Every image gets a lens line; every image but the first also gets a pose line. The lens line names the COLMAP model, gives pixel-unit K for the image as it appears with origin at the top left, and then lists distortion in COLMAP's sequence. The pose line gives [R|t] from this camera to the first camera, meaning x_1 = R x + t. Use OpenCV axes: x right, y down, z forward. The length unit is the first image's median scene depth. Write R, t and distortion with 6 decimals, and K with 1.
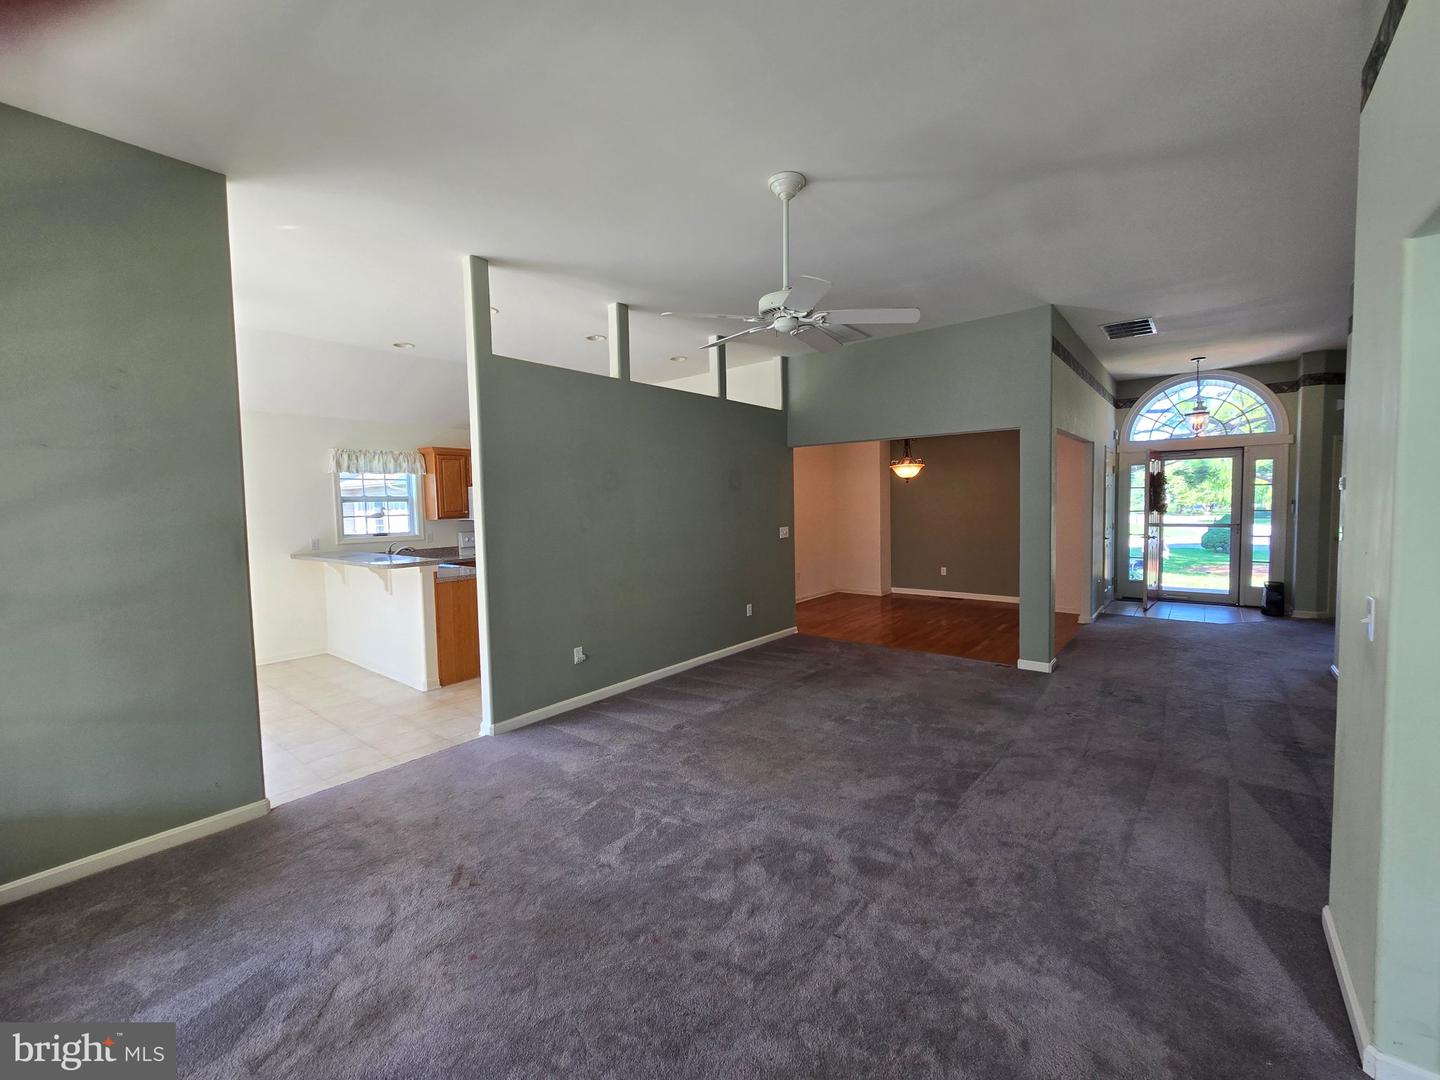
lens RADIAL K [[595.6, 0, 732.2], [0, 595.6, 548.0], [0, 0, 1]] dist [-0.003886, 0.002089]
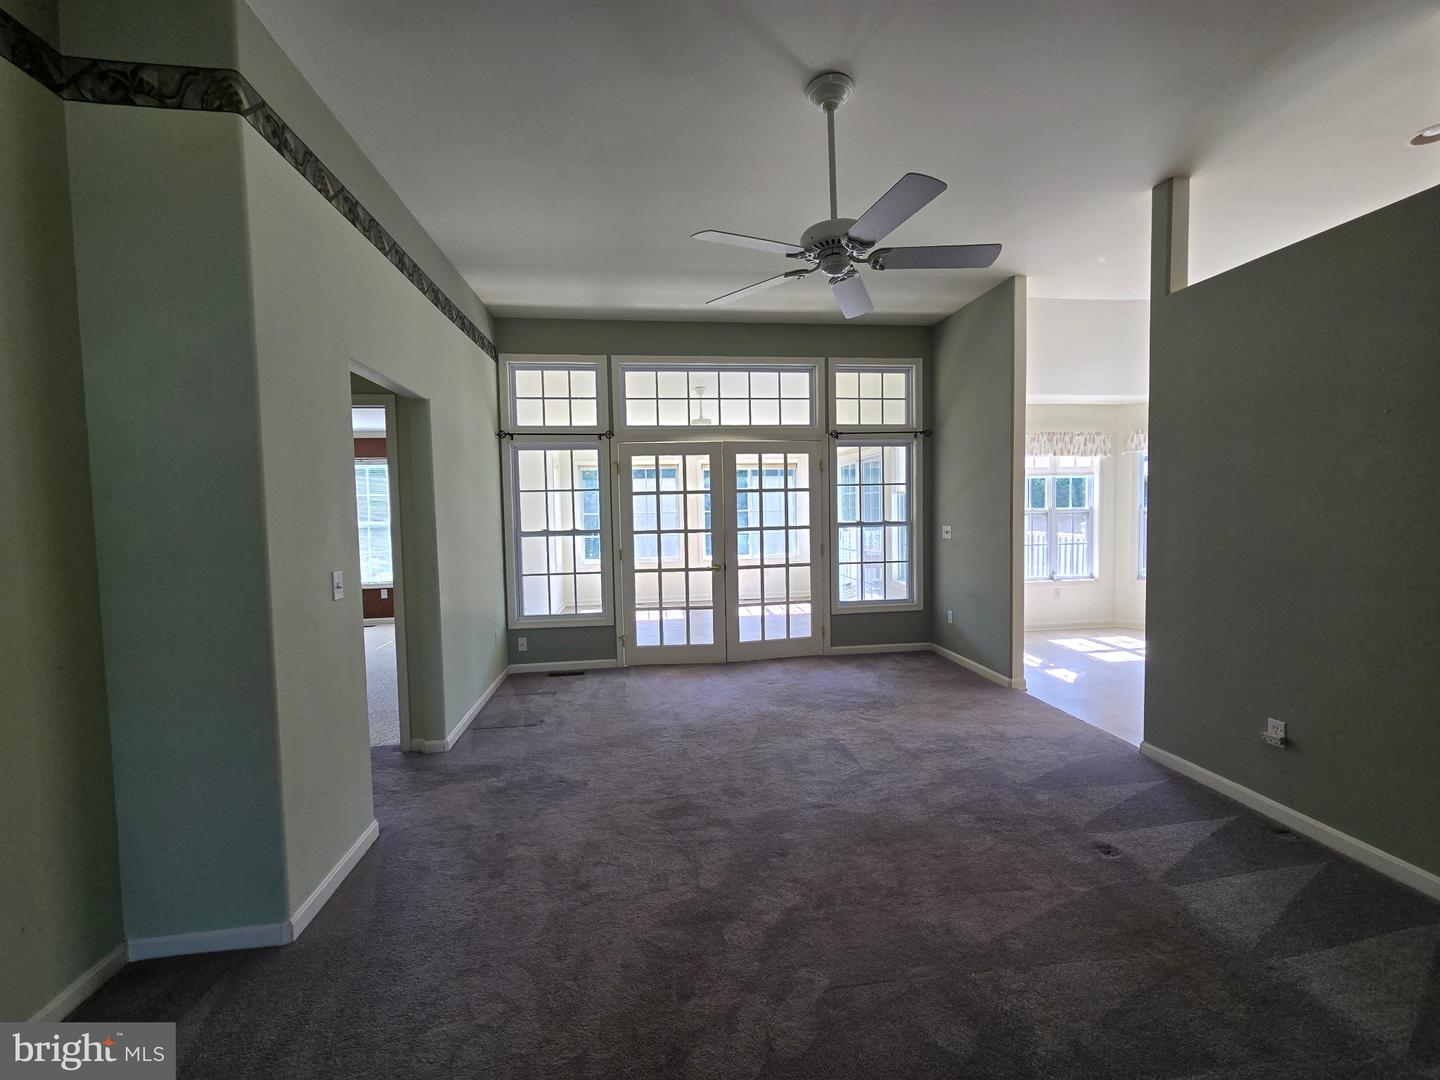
lens RADIAL K [[595.6, 0, 722.0], [0, 595.6, 539.1], [0, 0, 1]] dist [-0.003886, 0.002089]
pose [[-0.698906, 0.055776, -0.713035, 0.526560], [-0.044739, 0.991593, 0.121417, -0.053515], [0.713813, 0.116760, -0.690535, 0.993788]]
